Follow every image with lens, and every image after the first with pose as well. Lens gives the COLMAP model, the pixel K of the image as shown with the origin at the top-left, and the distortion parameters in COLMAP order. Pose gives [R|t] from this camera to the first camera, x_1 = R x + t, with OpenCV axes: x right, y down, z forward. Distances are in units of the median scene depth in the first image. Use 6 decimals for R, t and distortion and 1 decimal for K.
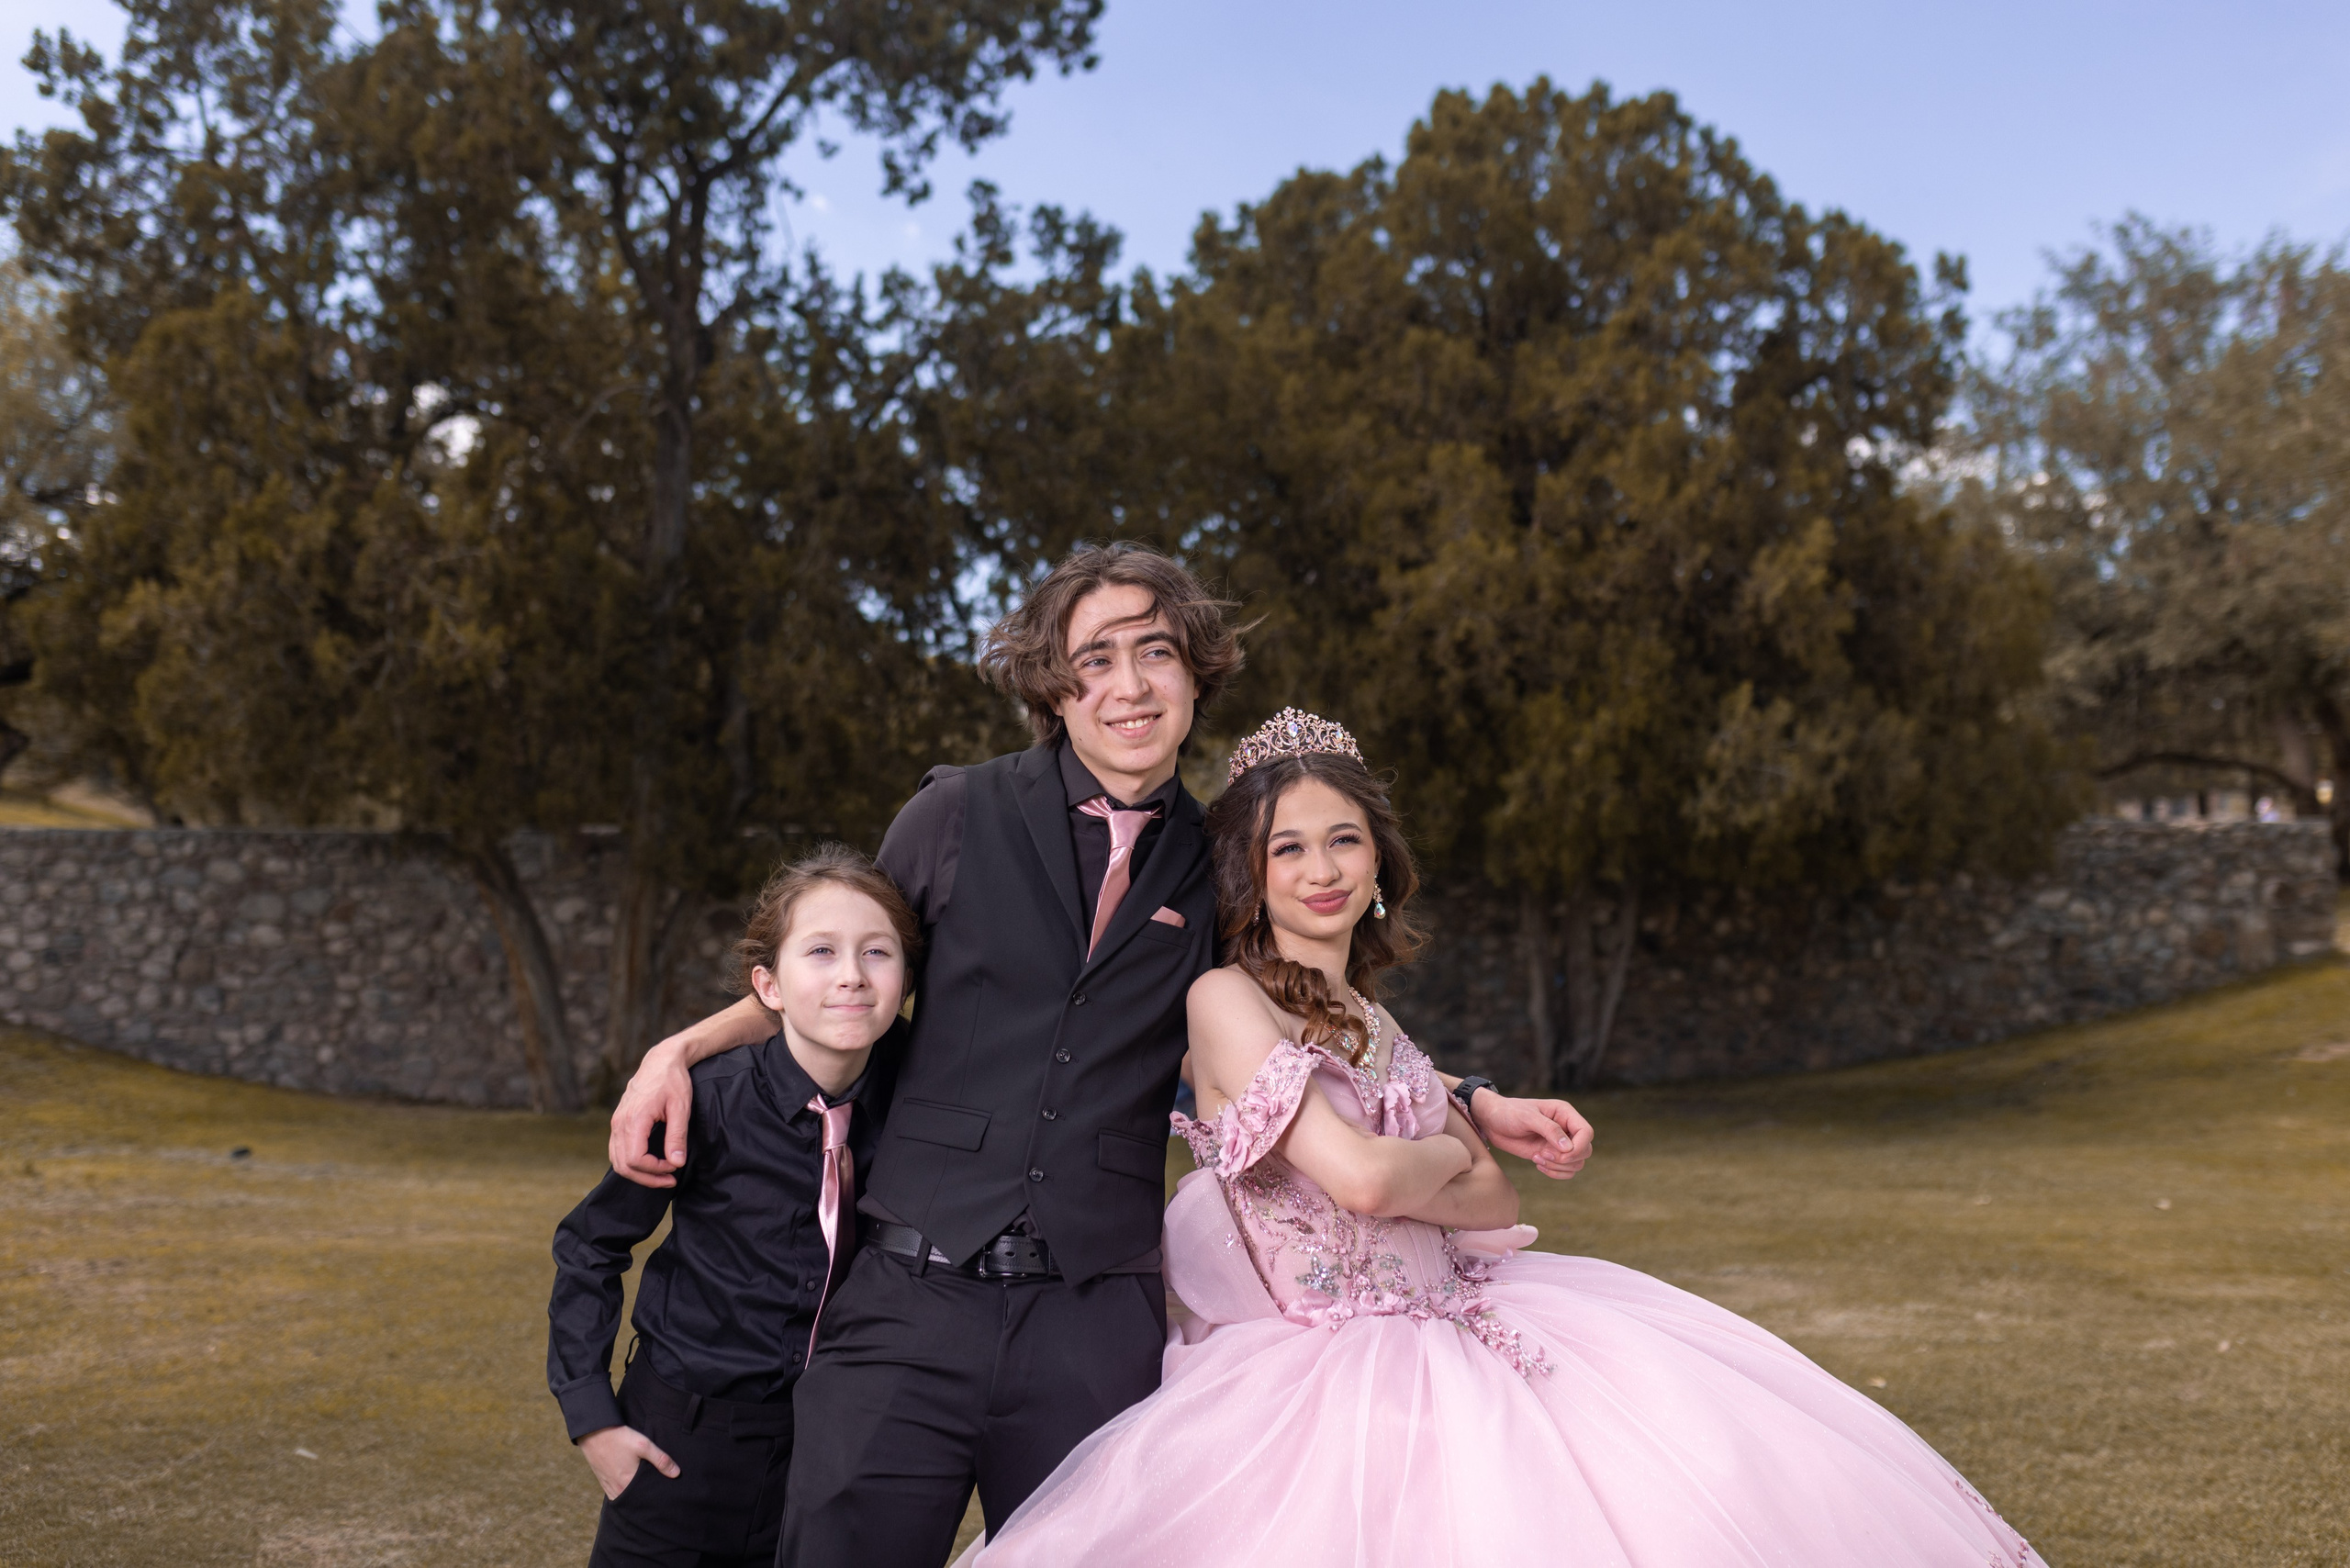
lens RADIAL K [[2301.2, 0, 1174.8], [0, 2301.2, 785.3], [0, 0, 1]] dist [0.003755, 0.000000]
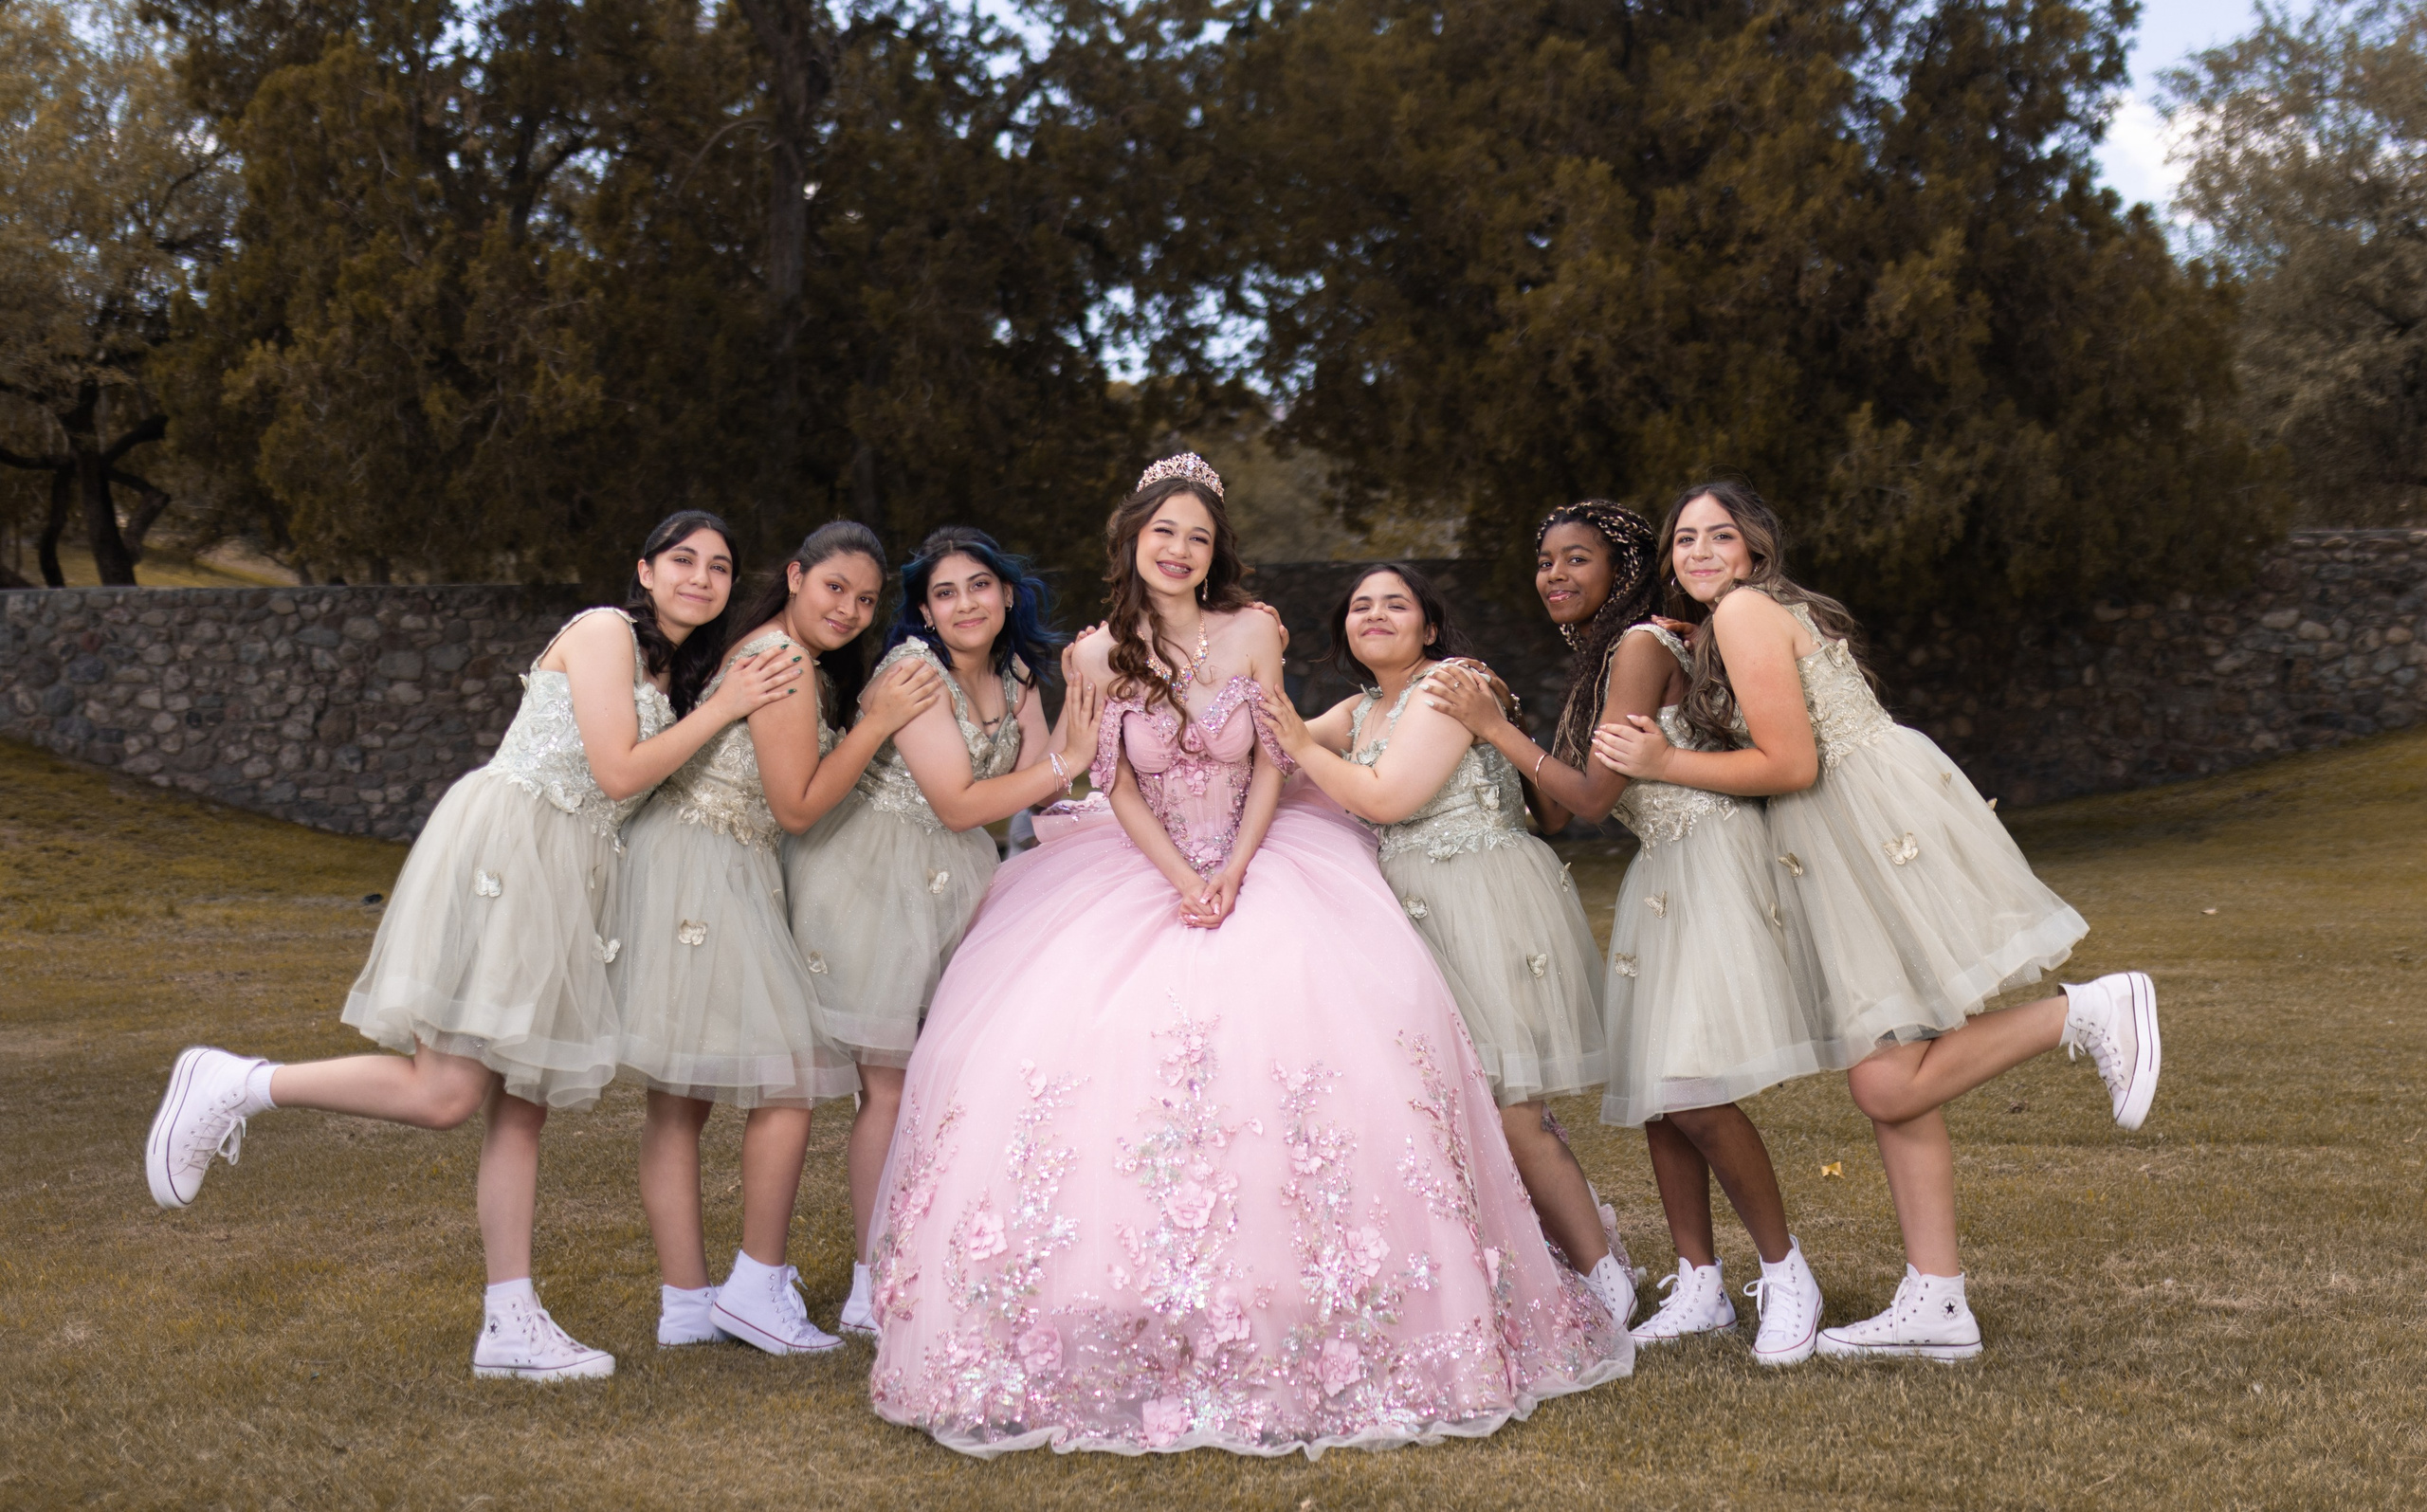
lens RADIAL K [[2703.3, 0, 1283.4], [0, 2703.3, 613.8], [0, 0, 1]] dist [0.003111, 0.000000]
pose [[0.996887, -0.020840, -0.076033, 0.067480], [0.023492, 0.999141, 0.034144, 0.000845], [0.075256, -0.035824, 0.996521, -0.119753]]
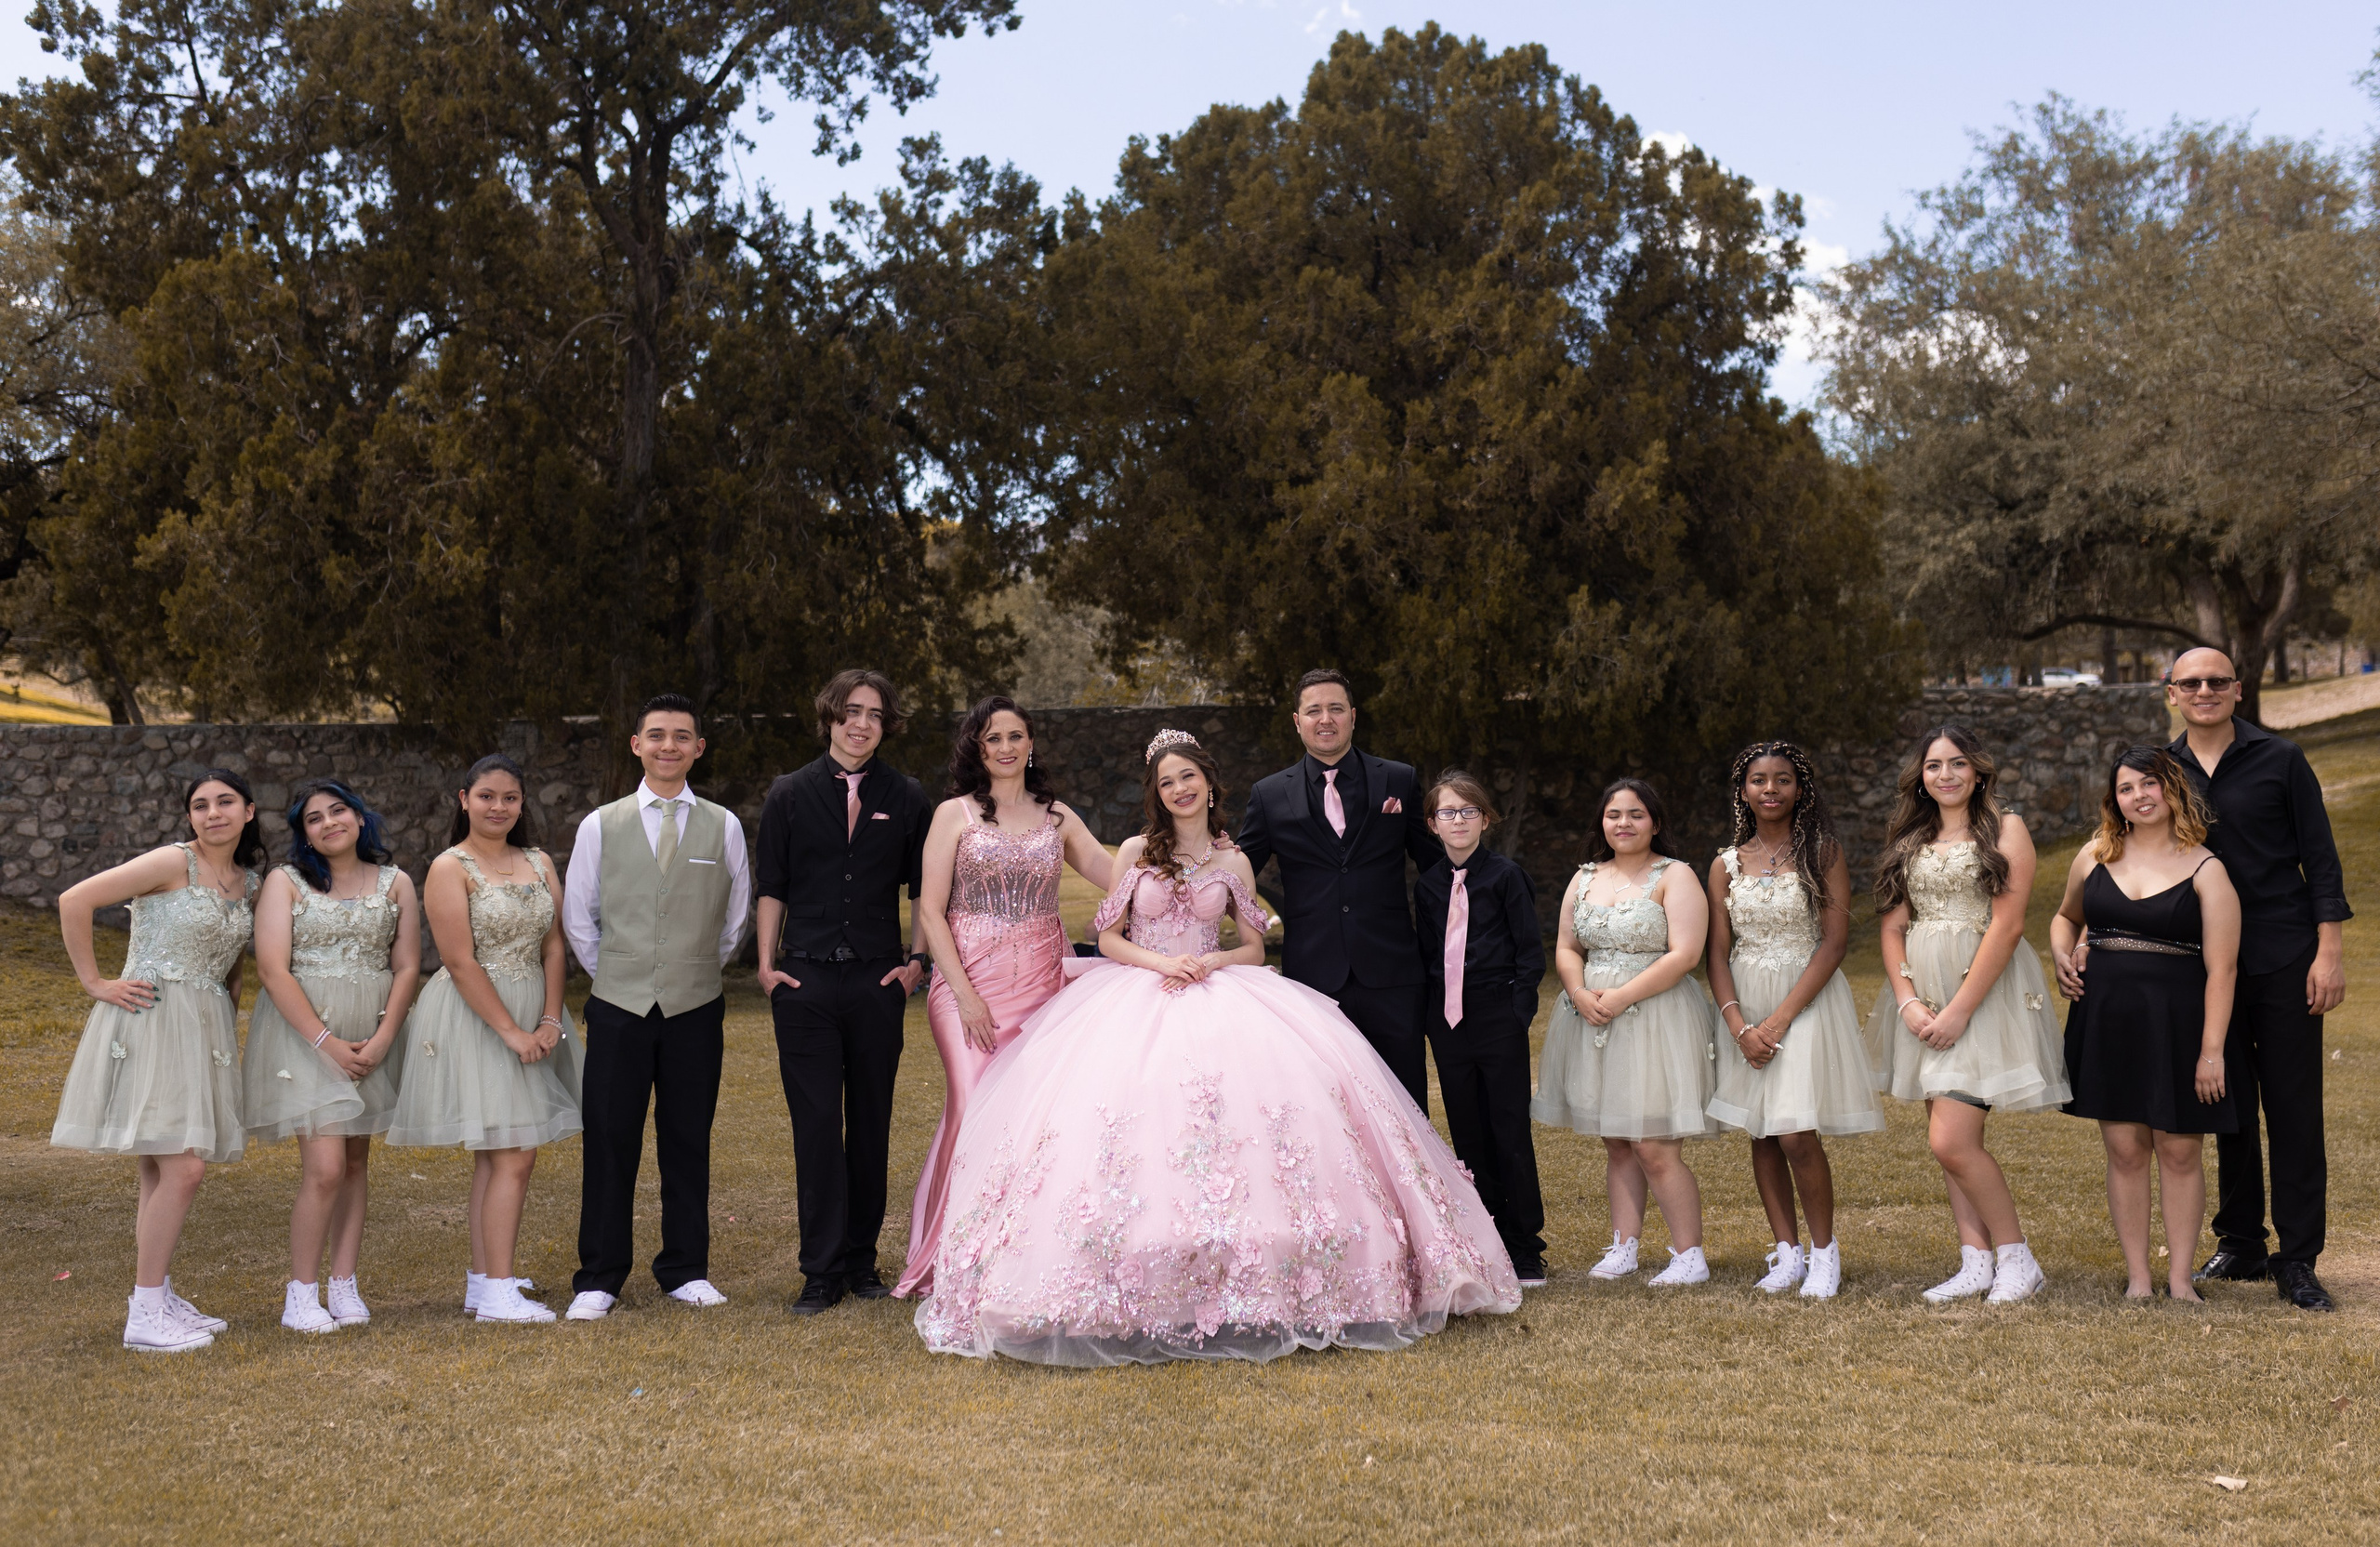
lens RADIAL K [[2482.6, 0, 1278.8], [0, 2482.6, 714.7], [0, 0, 1]] dist [0.003186, 0.000000]
pose [[0.999235, -0.015544, 0.035882, 0.037639], [0.014451, 0.999430, 0.030524, -0.014147], [-0.036336, -0.029982, 0.998890, -0.182568]]
